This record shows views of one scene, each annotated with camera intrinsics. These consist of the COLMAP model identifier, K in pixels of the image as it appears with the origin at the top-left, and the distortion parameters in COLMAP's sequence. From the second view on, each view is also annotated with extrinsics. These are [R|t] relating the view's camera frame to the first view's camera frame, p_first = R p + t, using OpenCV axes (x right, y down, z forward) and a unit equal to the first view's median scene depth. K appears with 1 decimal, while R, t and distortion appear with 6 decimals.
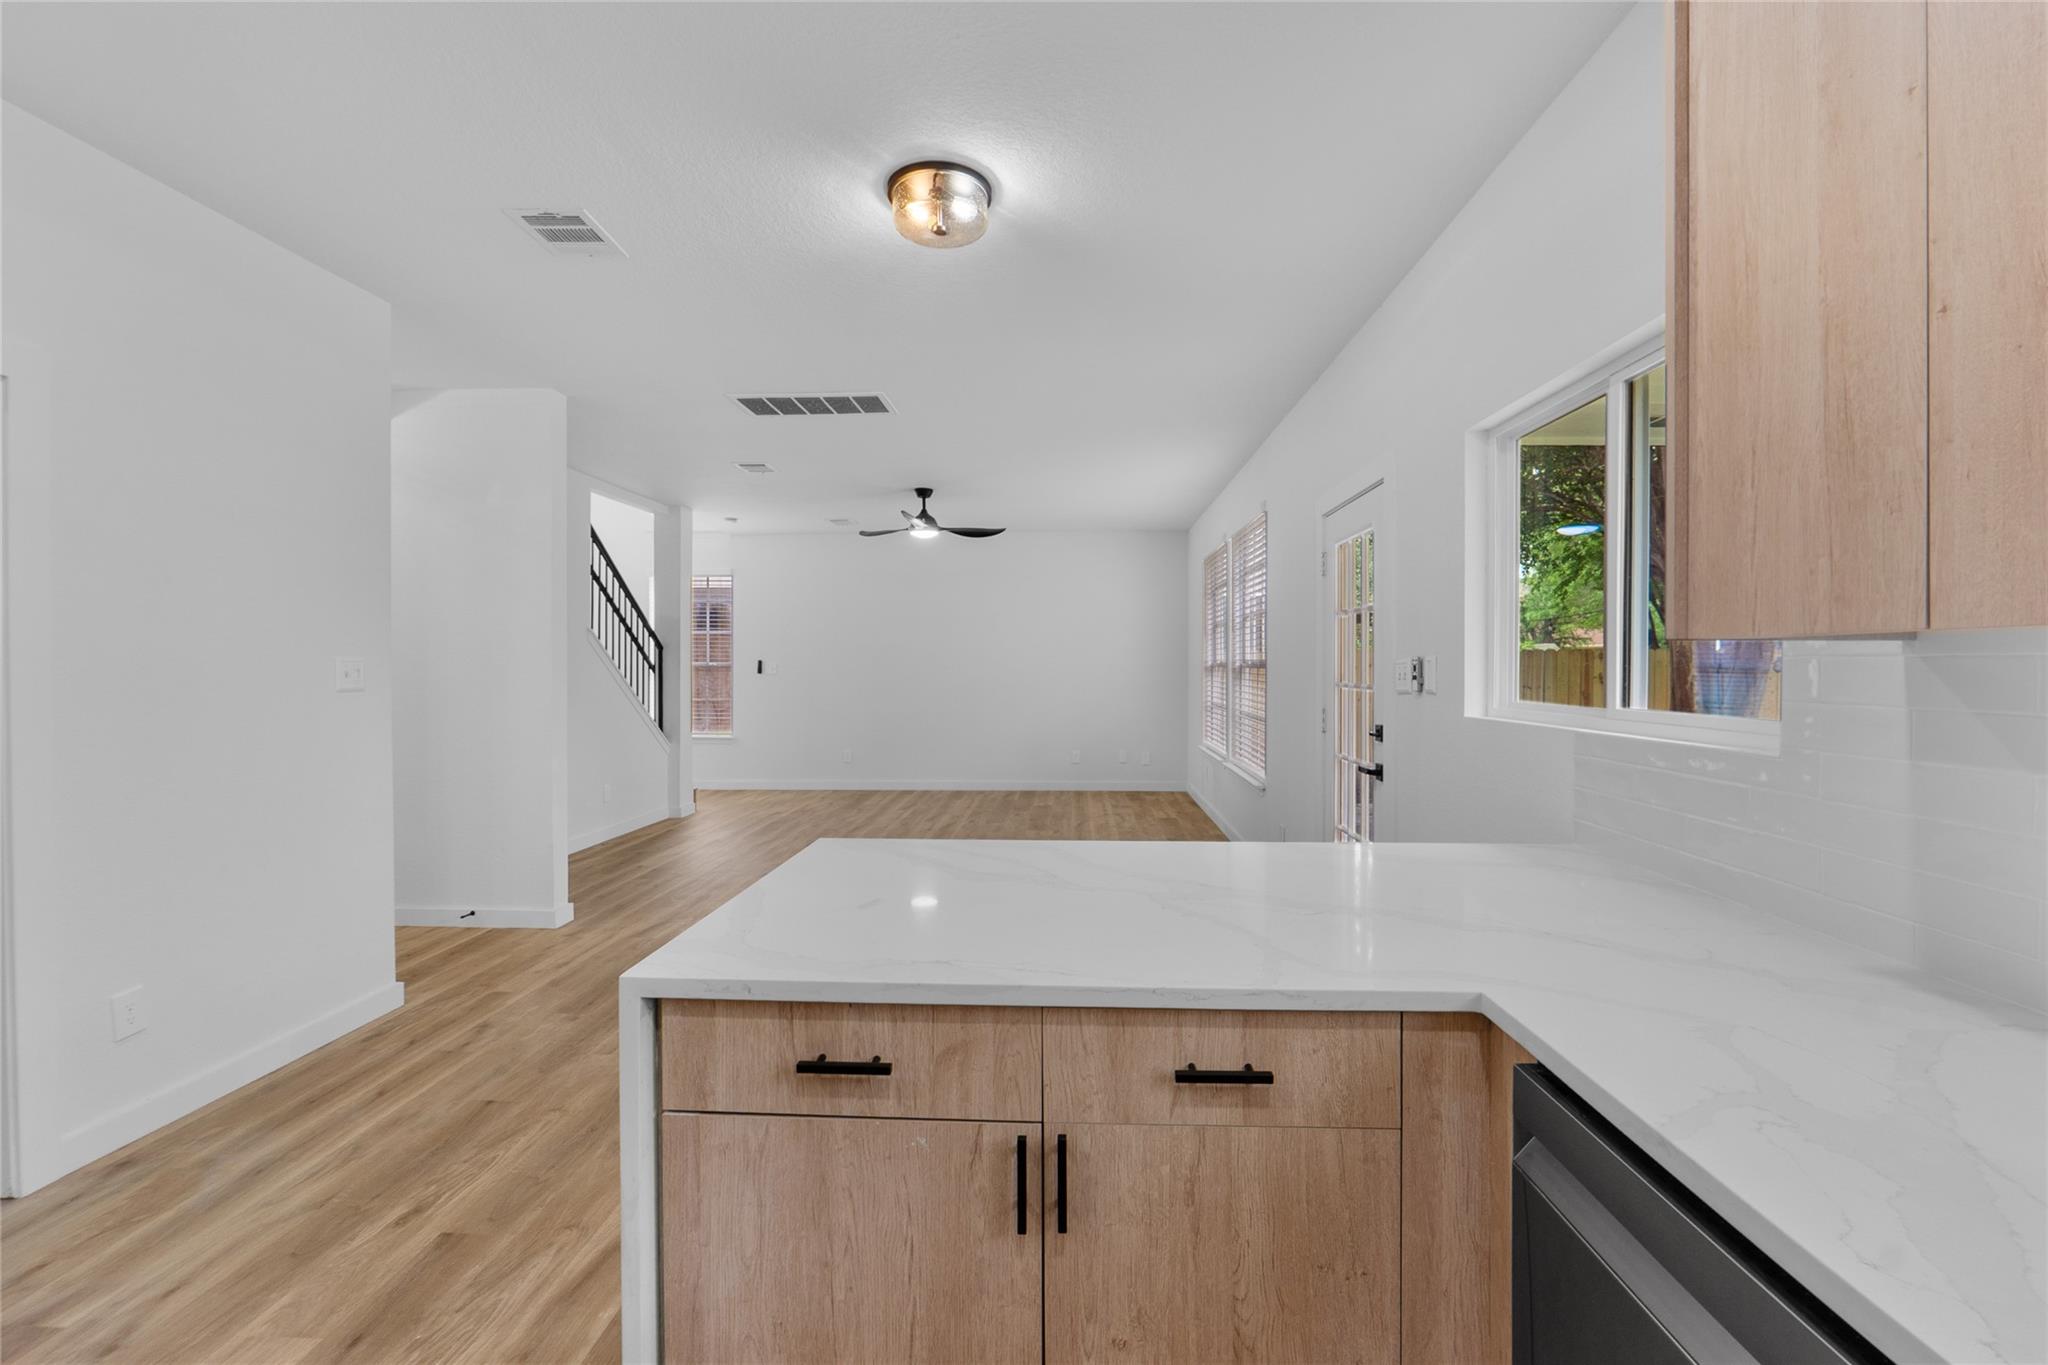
lens RADIAL K [[855.6, 0, 1032.8], [0, 855.6, 673.5], [0, 0, 1]] dist [-0.006699, -0.001174]
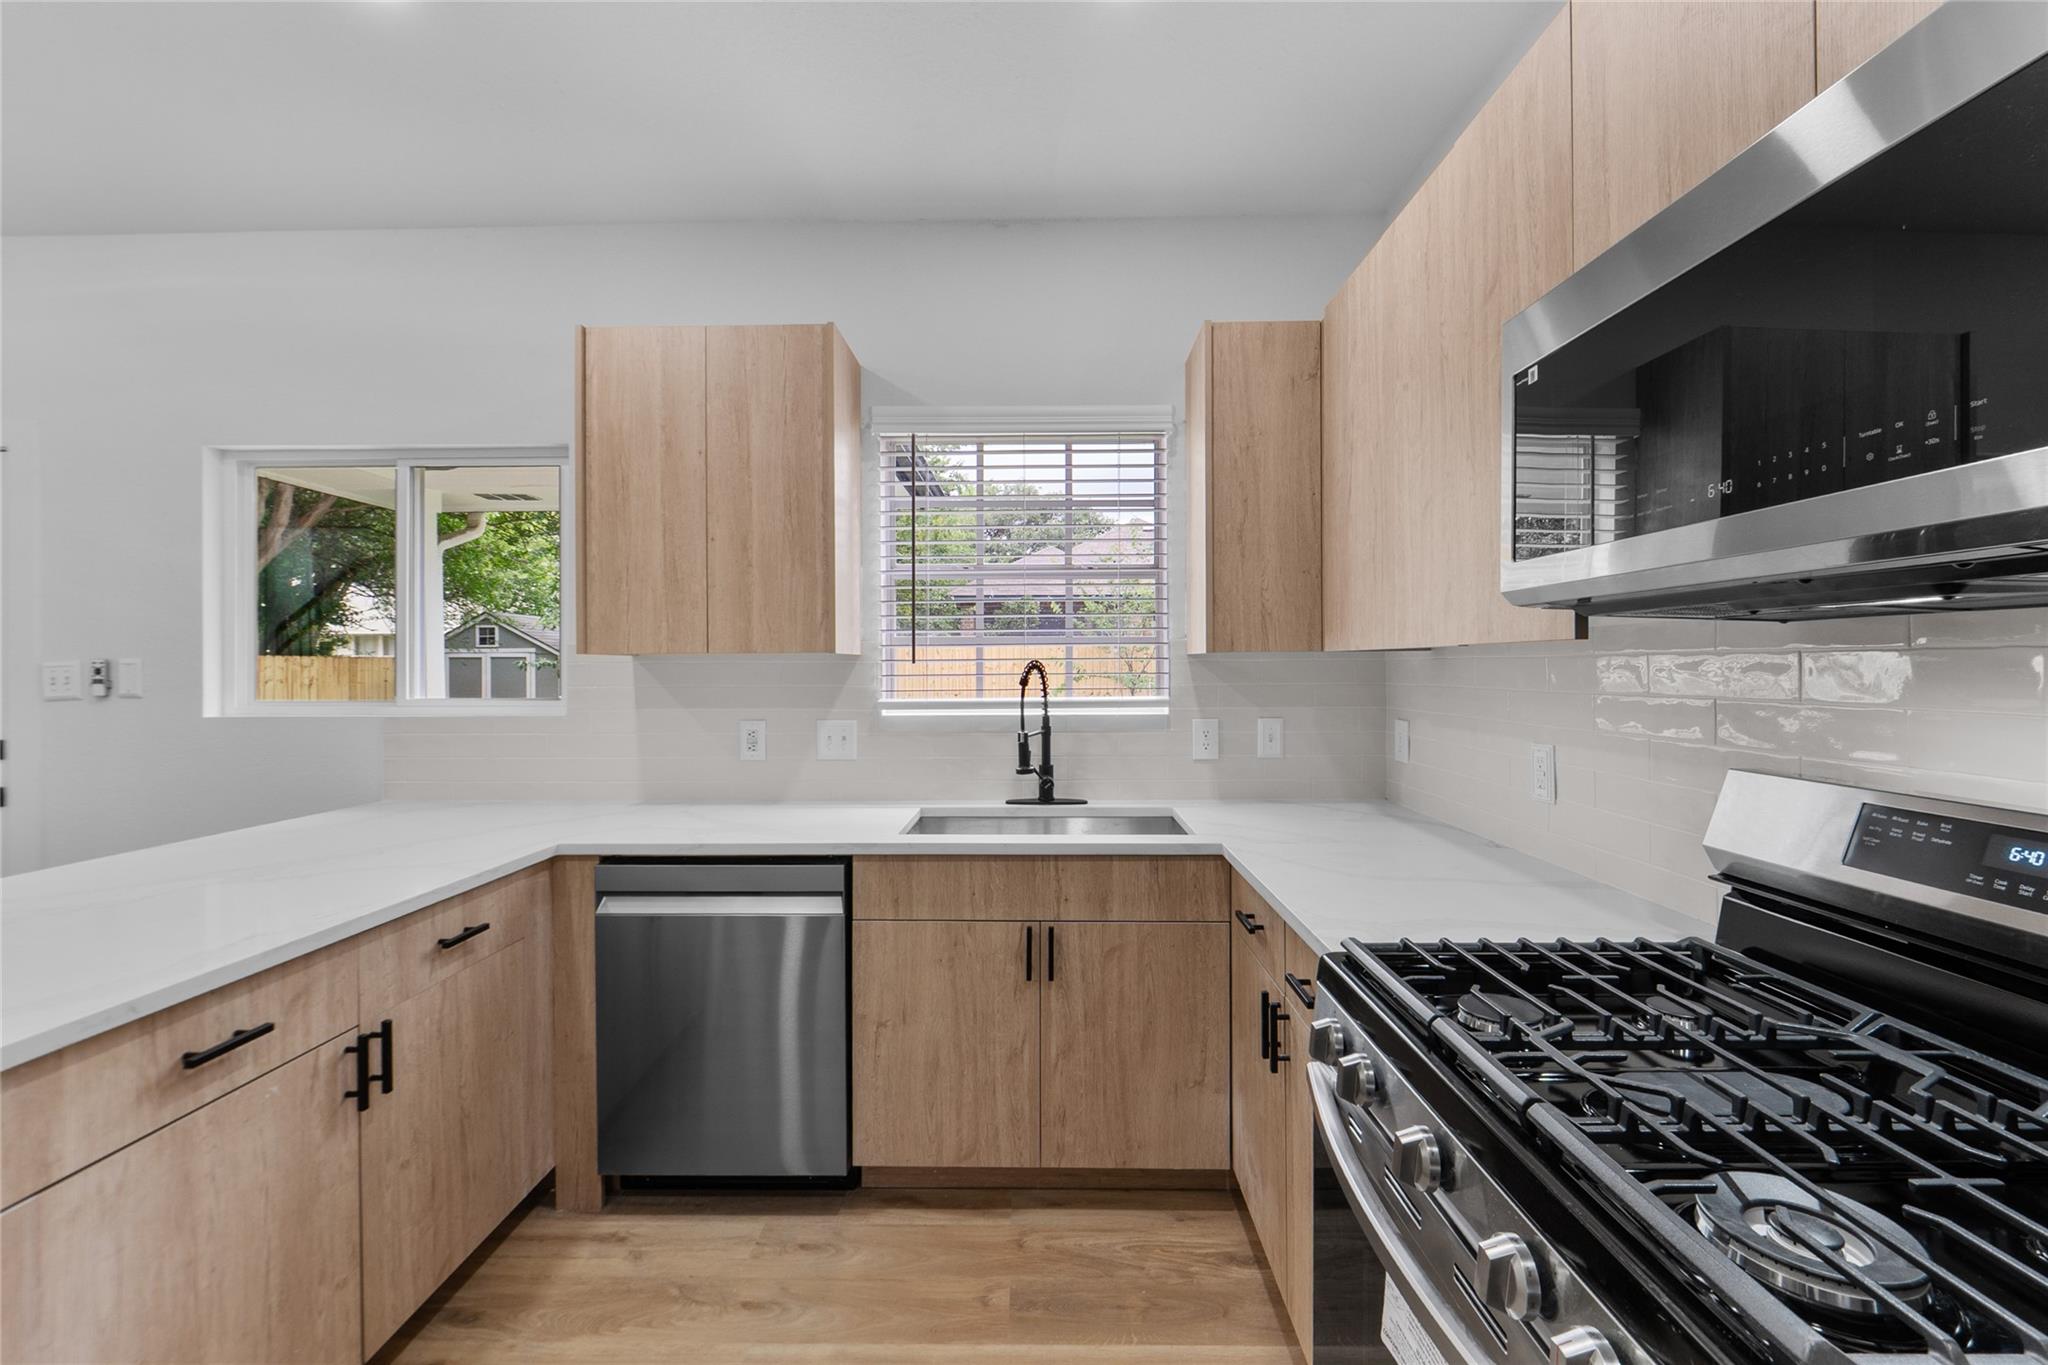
lens RADIAL K [[855.6, 0, 1028.8], [0, 855.6, 668.6], [0, 0, 1]] dist [-0.006699, -0.001174]
pose [[-0.033566, -0.000868, 0.999436, -0.769950], [0.012332, 0.999923, 0.001282, 0.003204], [-0.999360, 0.012368, -0.033552, 0.023270]]
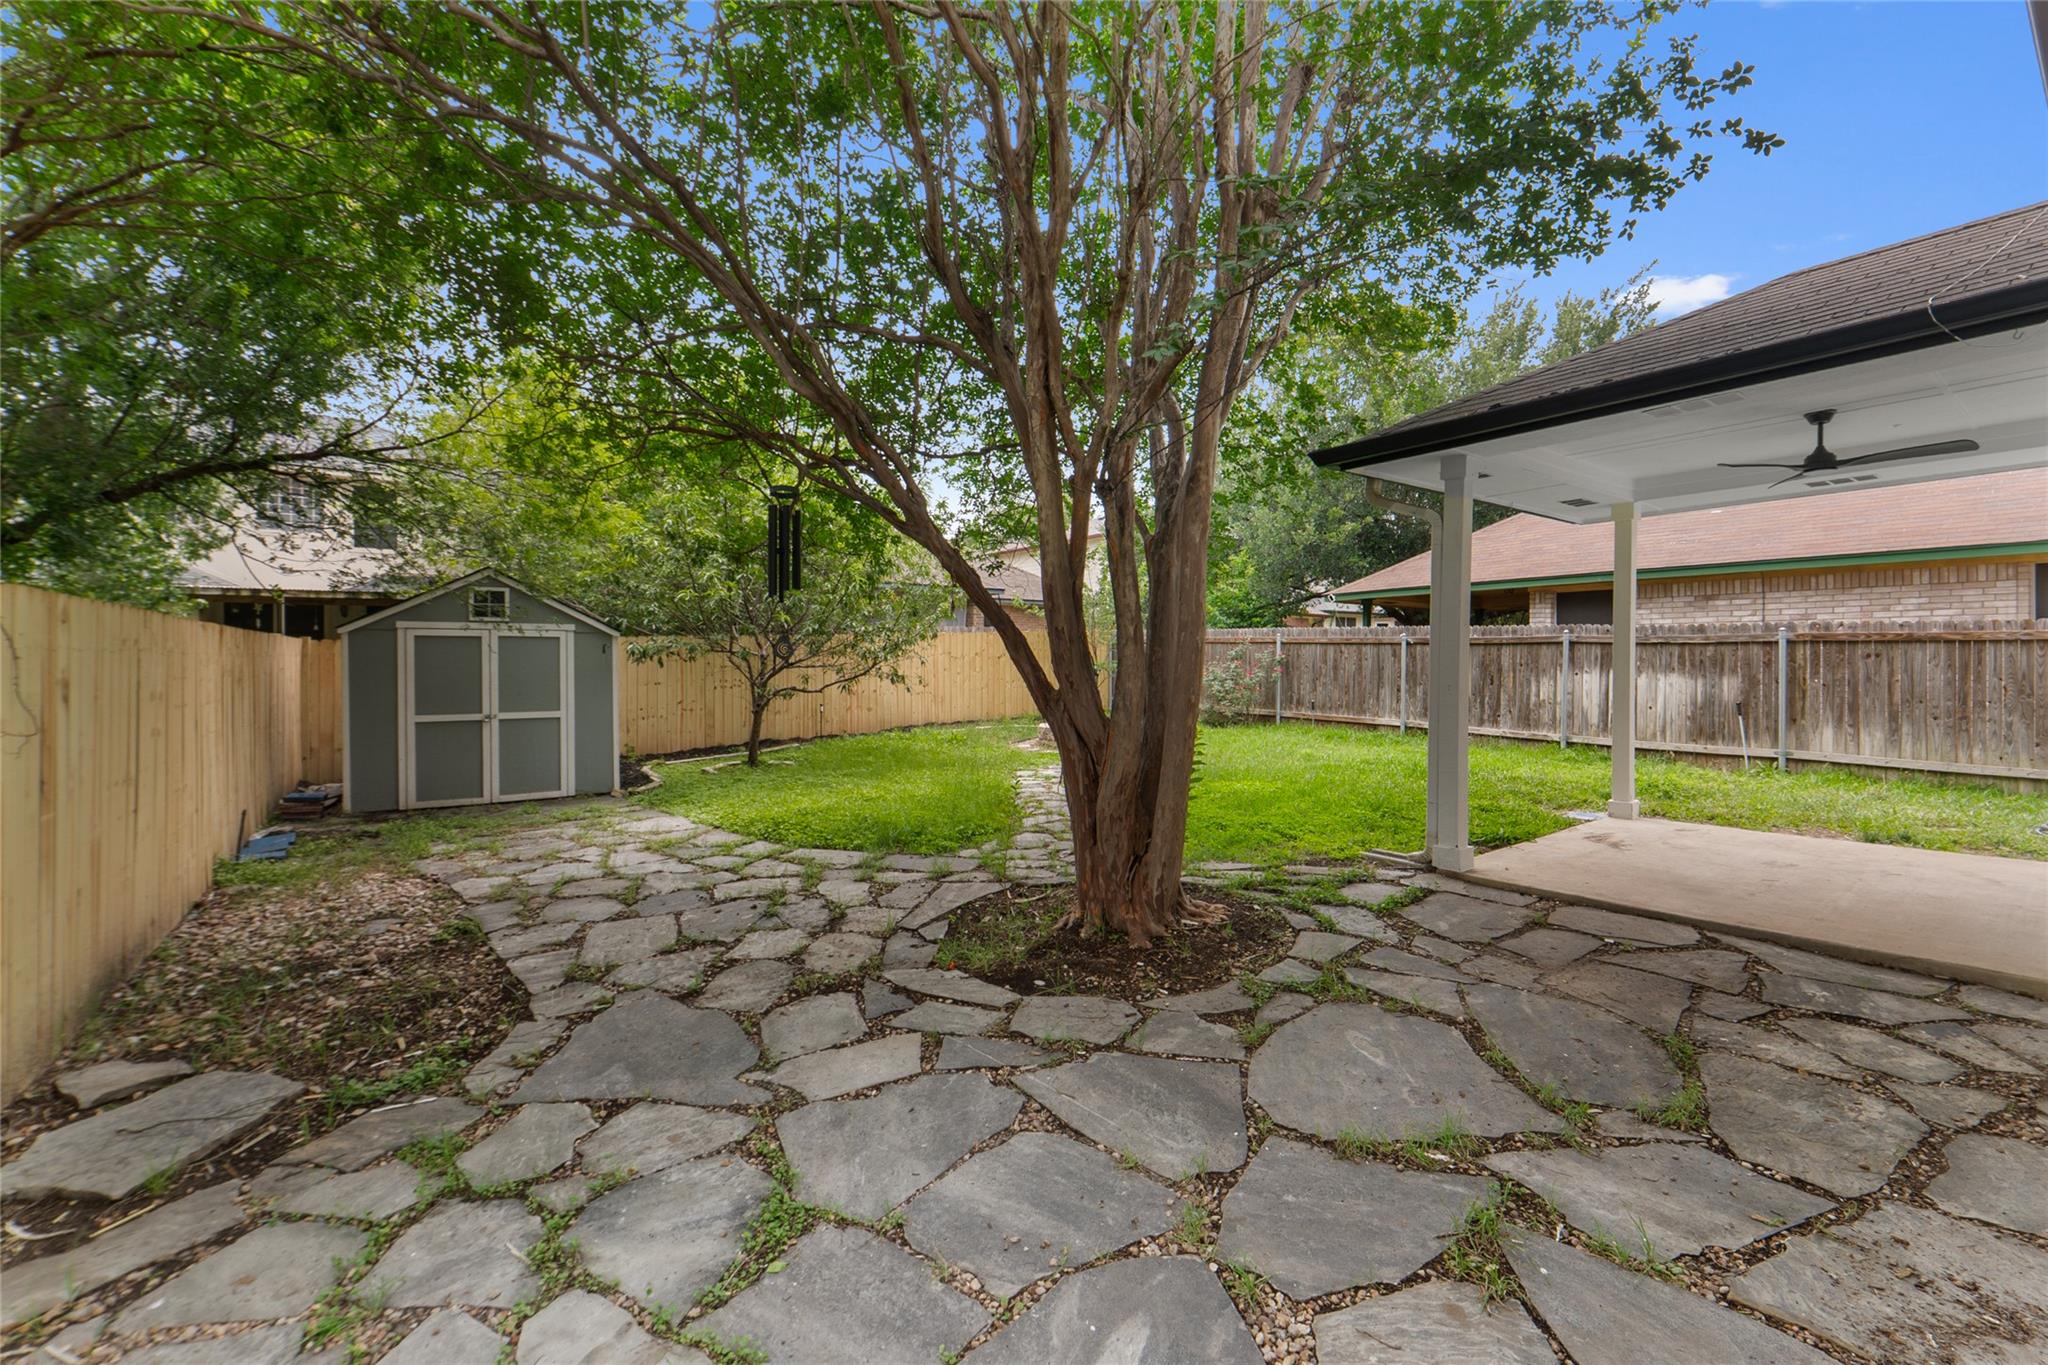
lens RADIAL K [[855.6, 0, 1027.7], [0, 855.6, 670.3], [0, 0, 1]] dist [-0.006699, -0.001174]
pose [[-0.639388, -0.003968, 0.768874, 0.997252], [0.010690, 0.999844, 0.014051, 0.012429], [-0.768810, 0.017203, -0.639246, 5.005270]]
